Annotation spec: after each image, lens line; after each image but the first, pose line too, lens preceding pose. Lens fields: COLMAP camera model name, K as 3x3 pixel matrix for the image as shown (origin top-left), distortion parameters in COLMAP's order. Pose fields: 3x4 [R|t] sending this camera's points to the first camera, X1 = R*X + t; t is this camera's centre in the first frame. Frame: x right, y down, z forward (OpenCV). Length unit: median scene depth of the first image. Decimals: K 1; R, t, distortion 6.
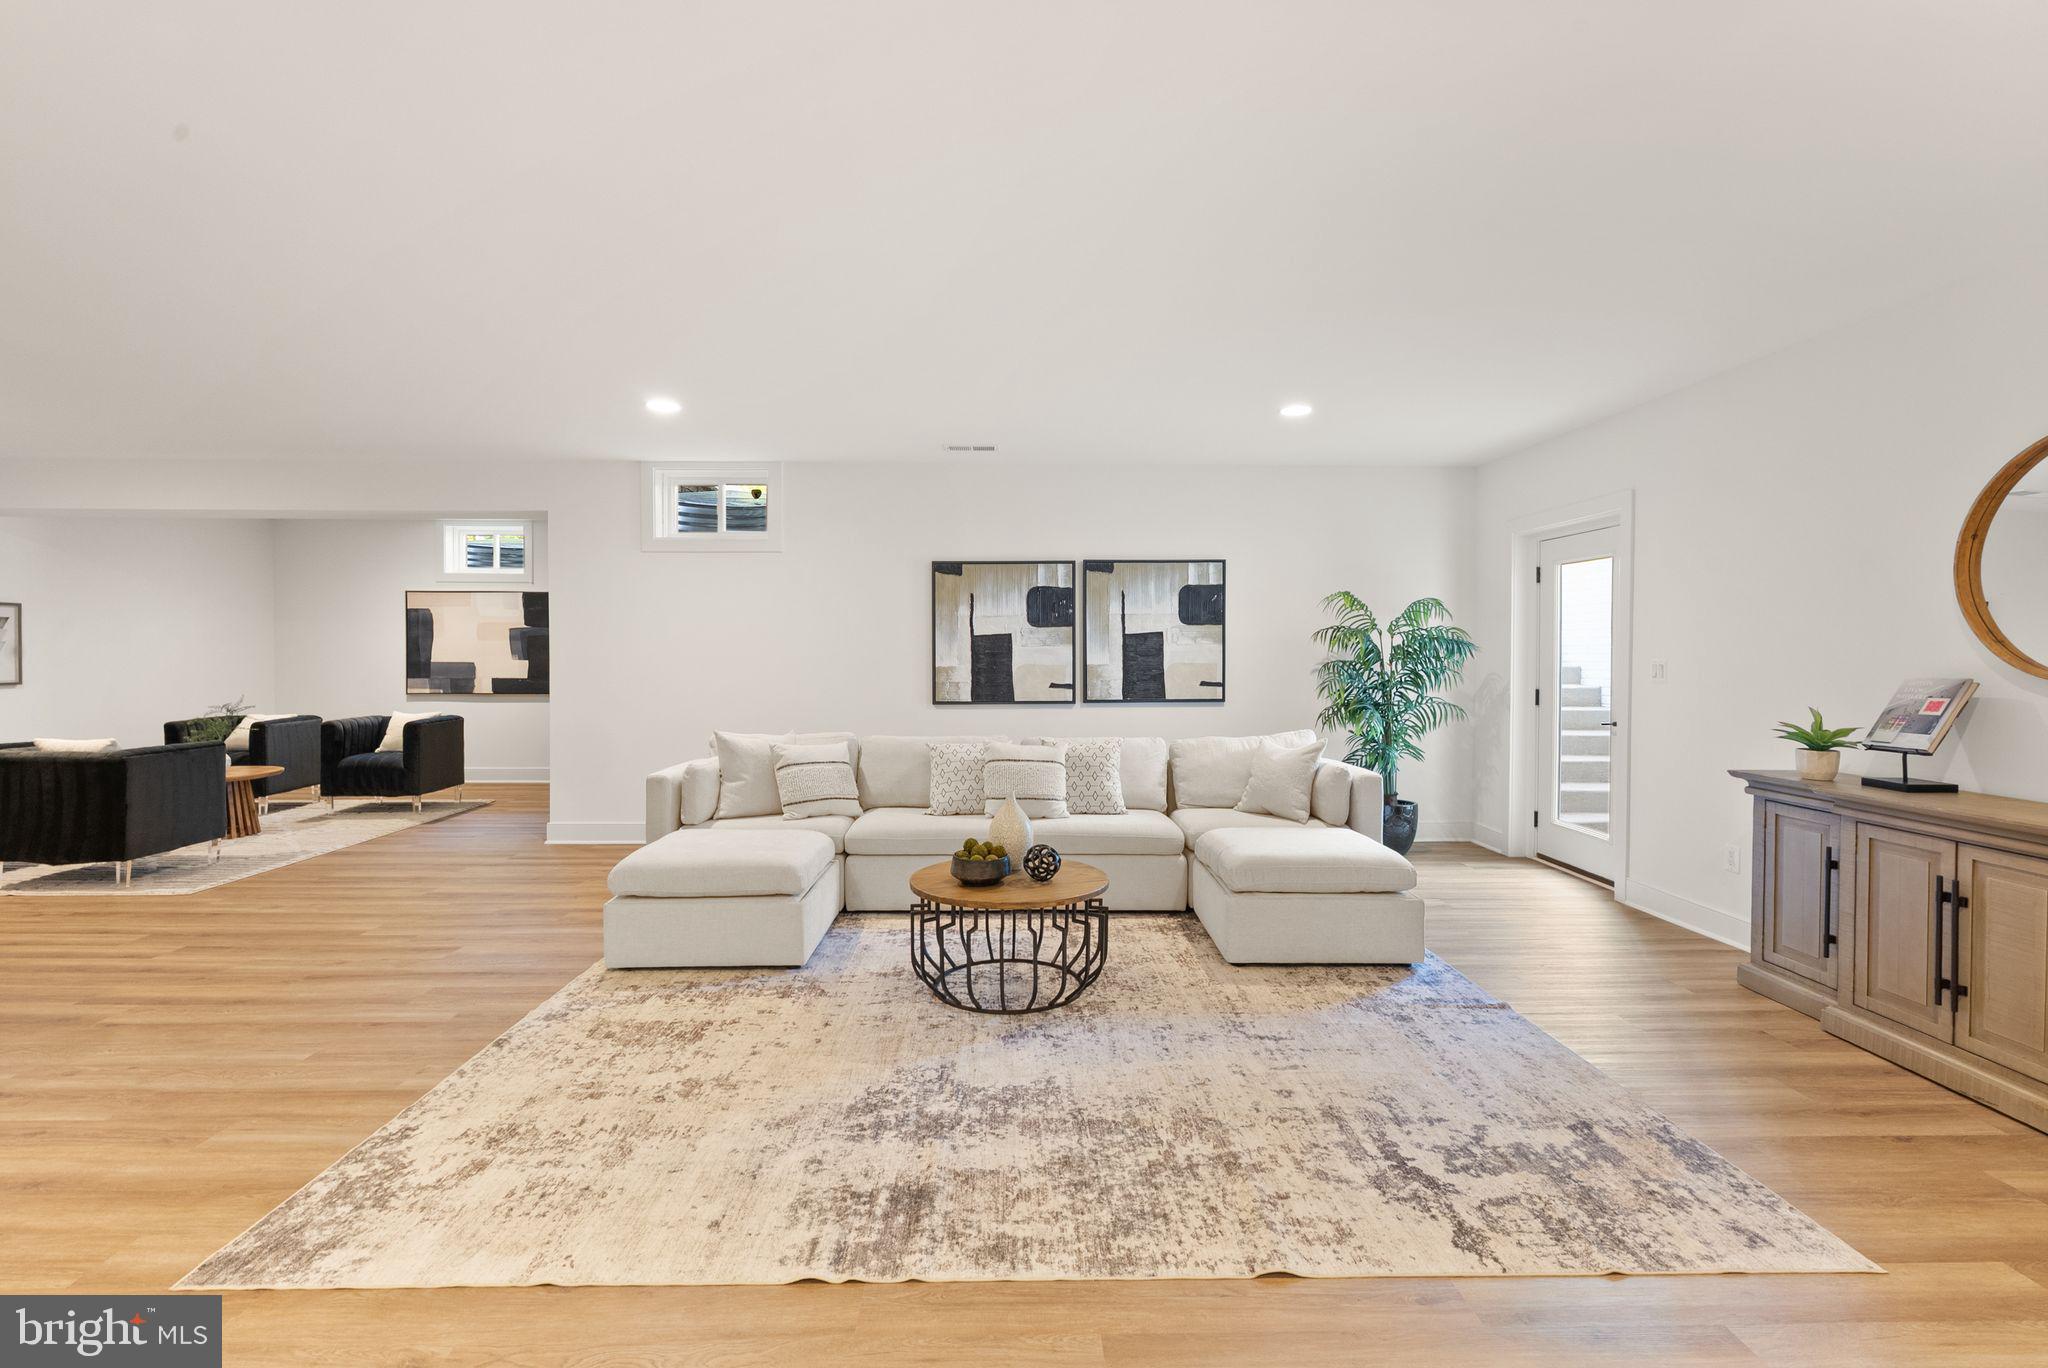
lens RADIAL K [[960.7, 0, 1029.8], [0, 960.7, 645.7], [0, 0, 1]] dist [-0.003853, 0.000109]
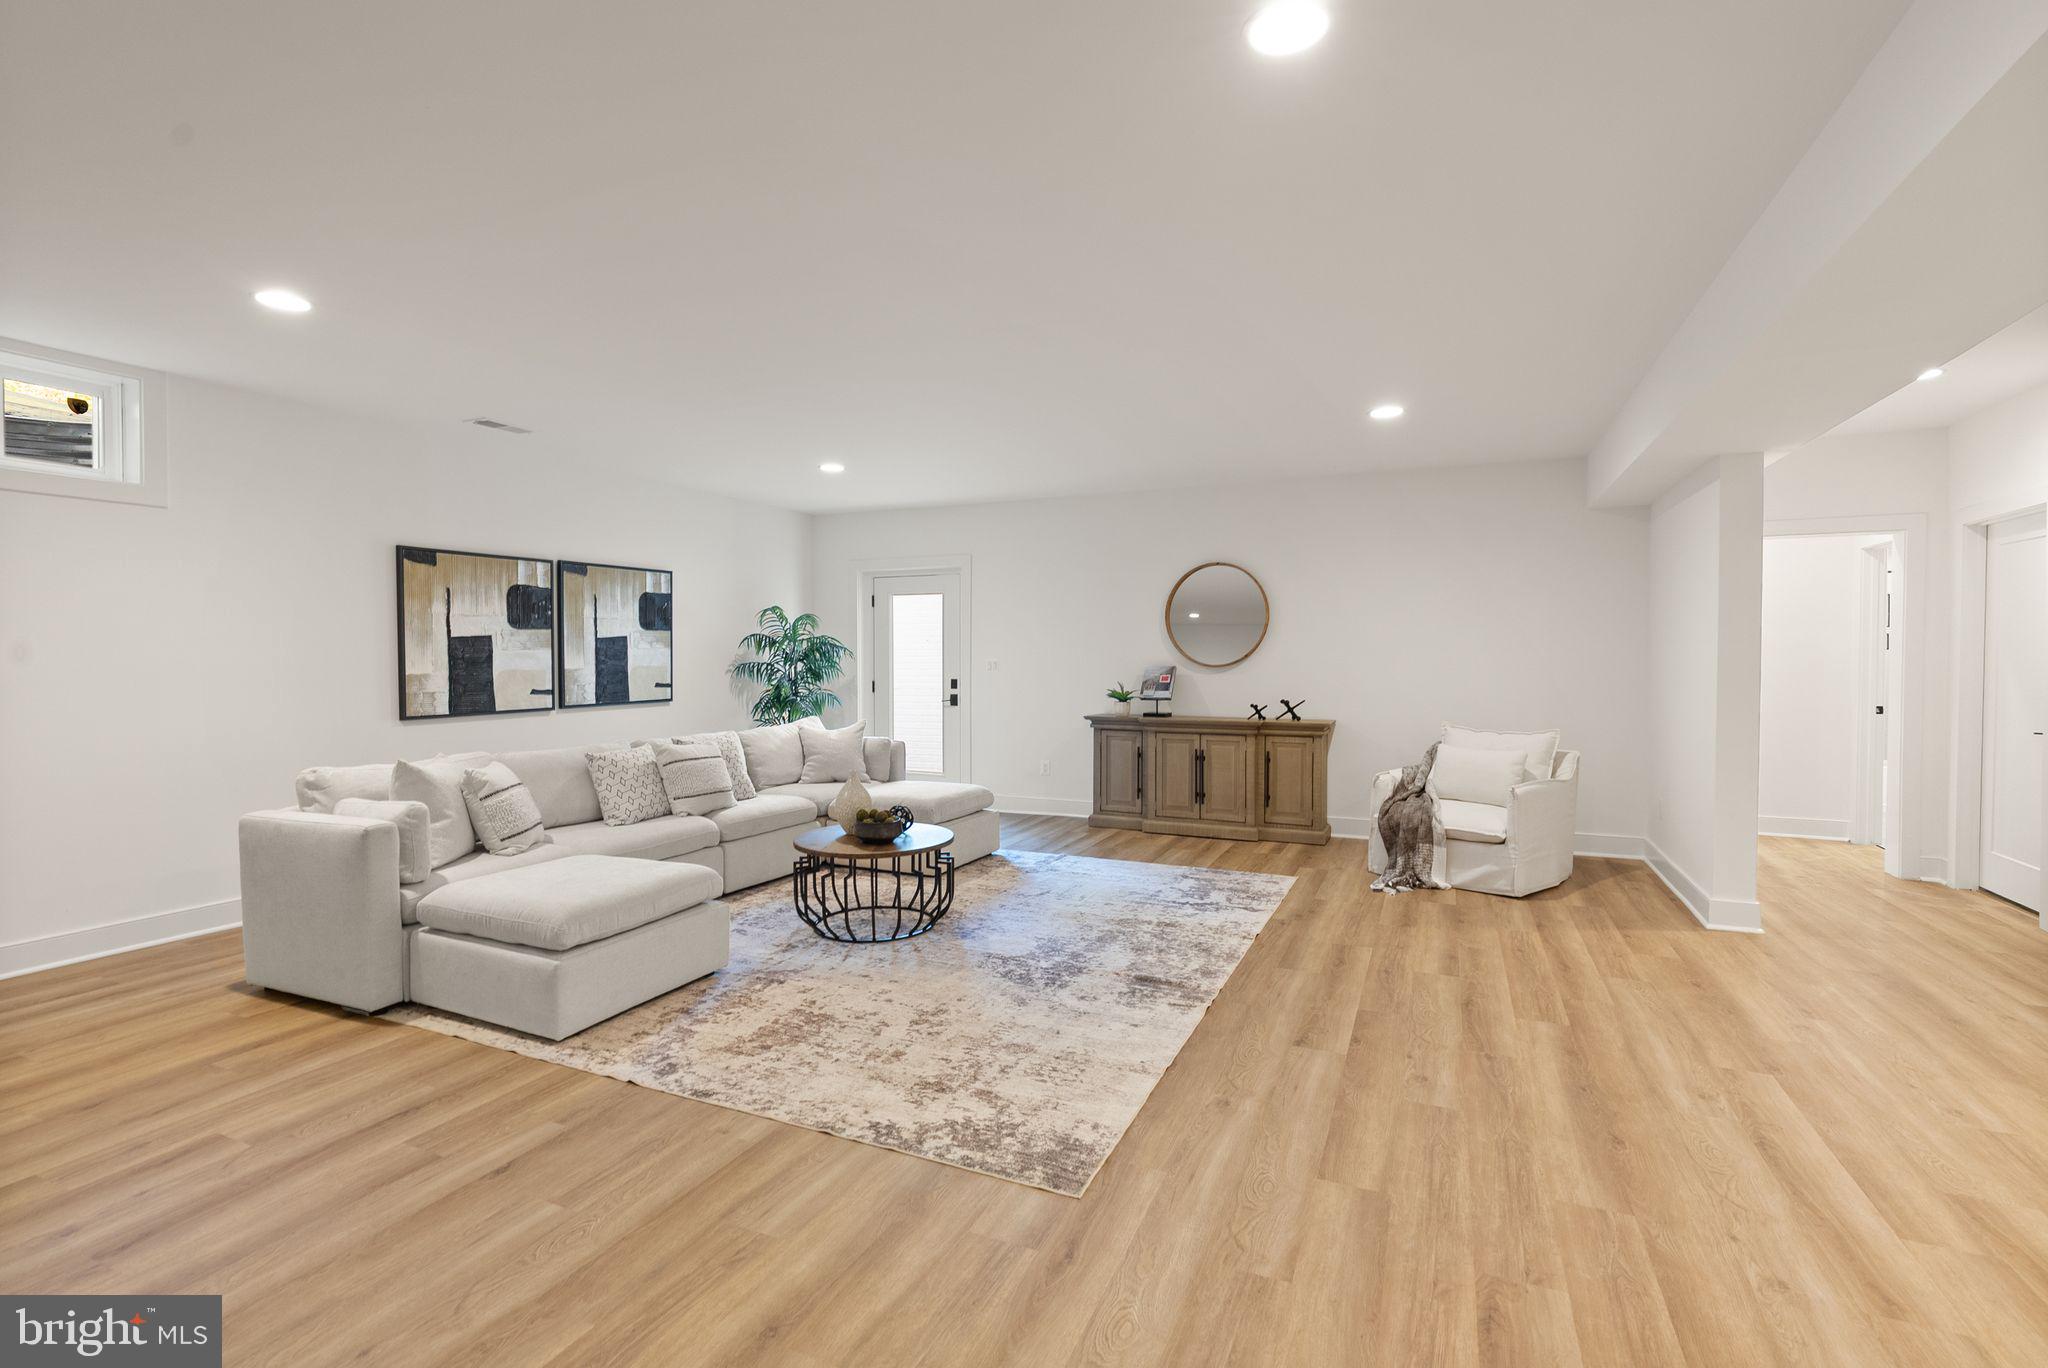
lens RADIAL K [[960.7, 0, 1029.8], [0, 960.7, 645.7], [0, 0, 1]] dist [-0.003853, 0.000109]
pose [[0.412632, 0.007023, 0.910871, -1.149129], [-0.004013, 0.999975, -0.005892, 0.000216], [-0.910889, -0.001224, 0.412650, 0.326462]]
